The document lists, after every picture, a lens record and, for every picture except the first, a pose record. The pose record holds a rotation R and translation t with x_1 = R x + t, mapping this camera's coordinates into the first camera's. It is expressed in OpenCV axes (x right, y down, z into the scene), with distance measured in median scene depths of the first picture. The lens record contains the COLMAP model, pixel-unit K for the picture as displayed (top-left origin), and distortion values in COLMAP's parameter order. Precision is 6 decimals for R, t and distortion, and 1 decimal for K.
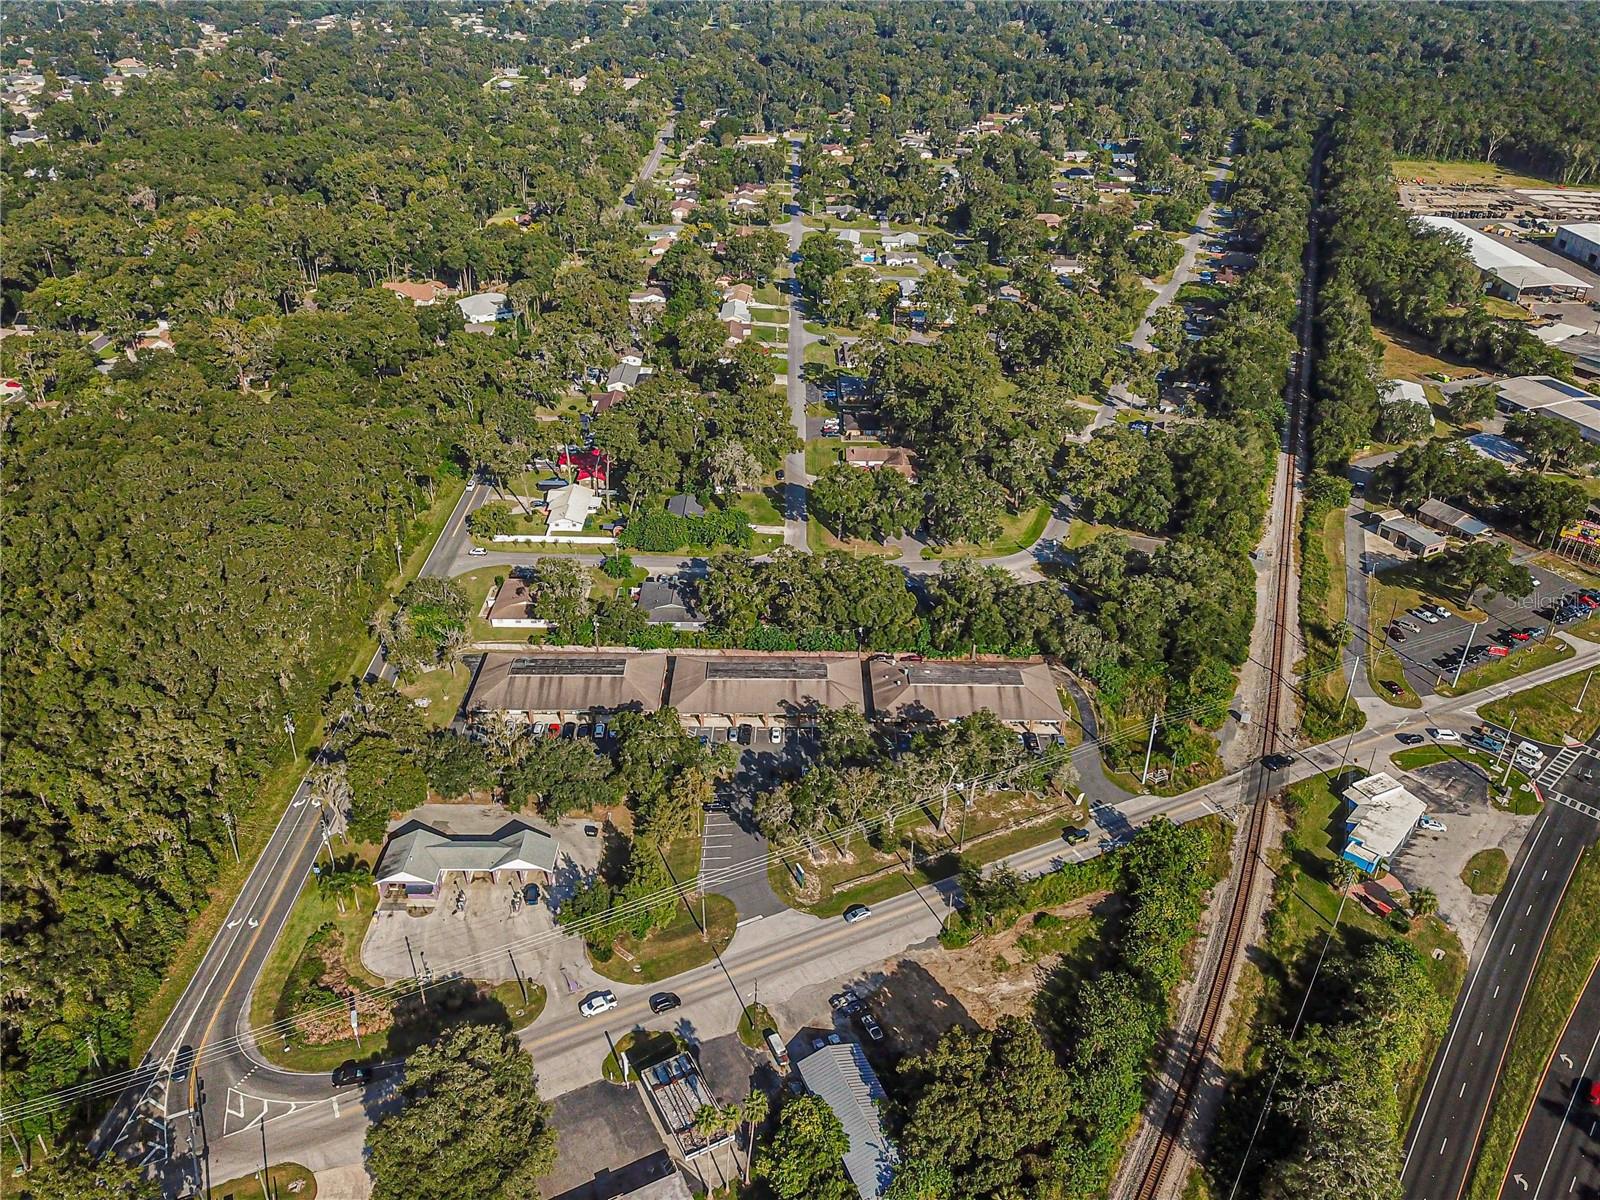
lens RADIAL K [[1218.7, 0, 793.1], [0, 1218.7, 599.9], [0, 0, 1]] dist [0.016834, -0.003054]
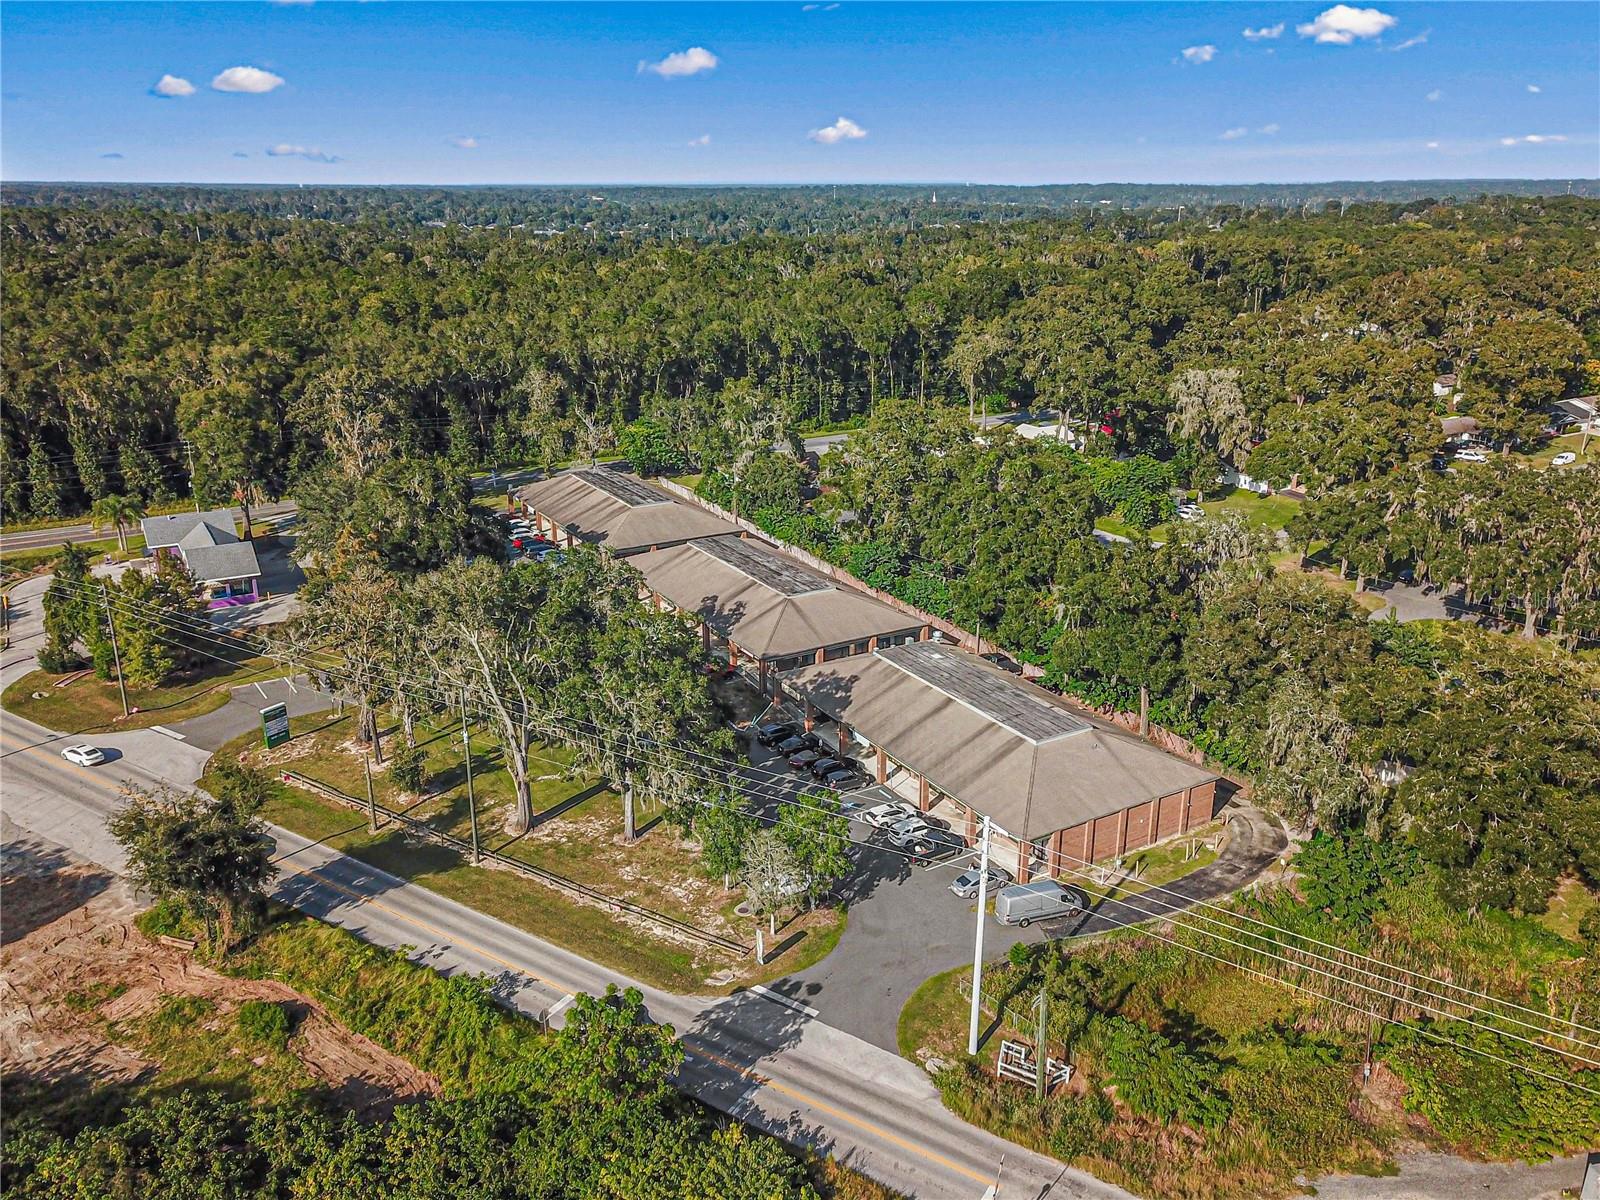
lens RADIAL K [[1224.5, 0, 791.4], [0, 1224.5, 621.6], [0, 0, 1]] dist [0.026700, 0.002808]
pose [[0.508571, 0.282044, -0.813515, 0.444827], [-0.422941, 0.904815, 0.049295, 0.049348], [0.749984, 0.318999, 0.579451, 0.673196]]
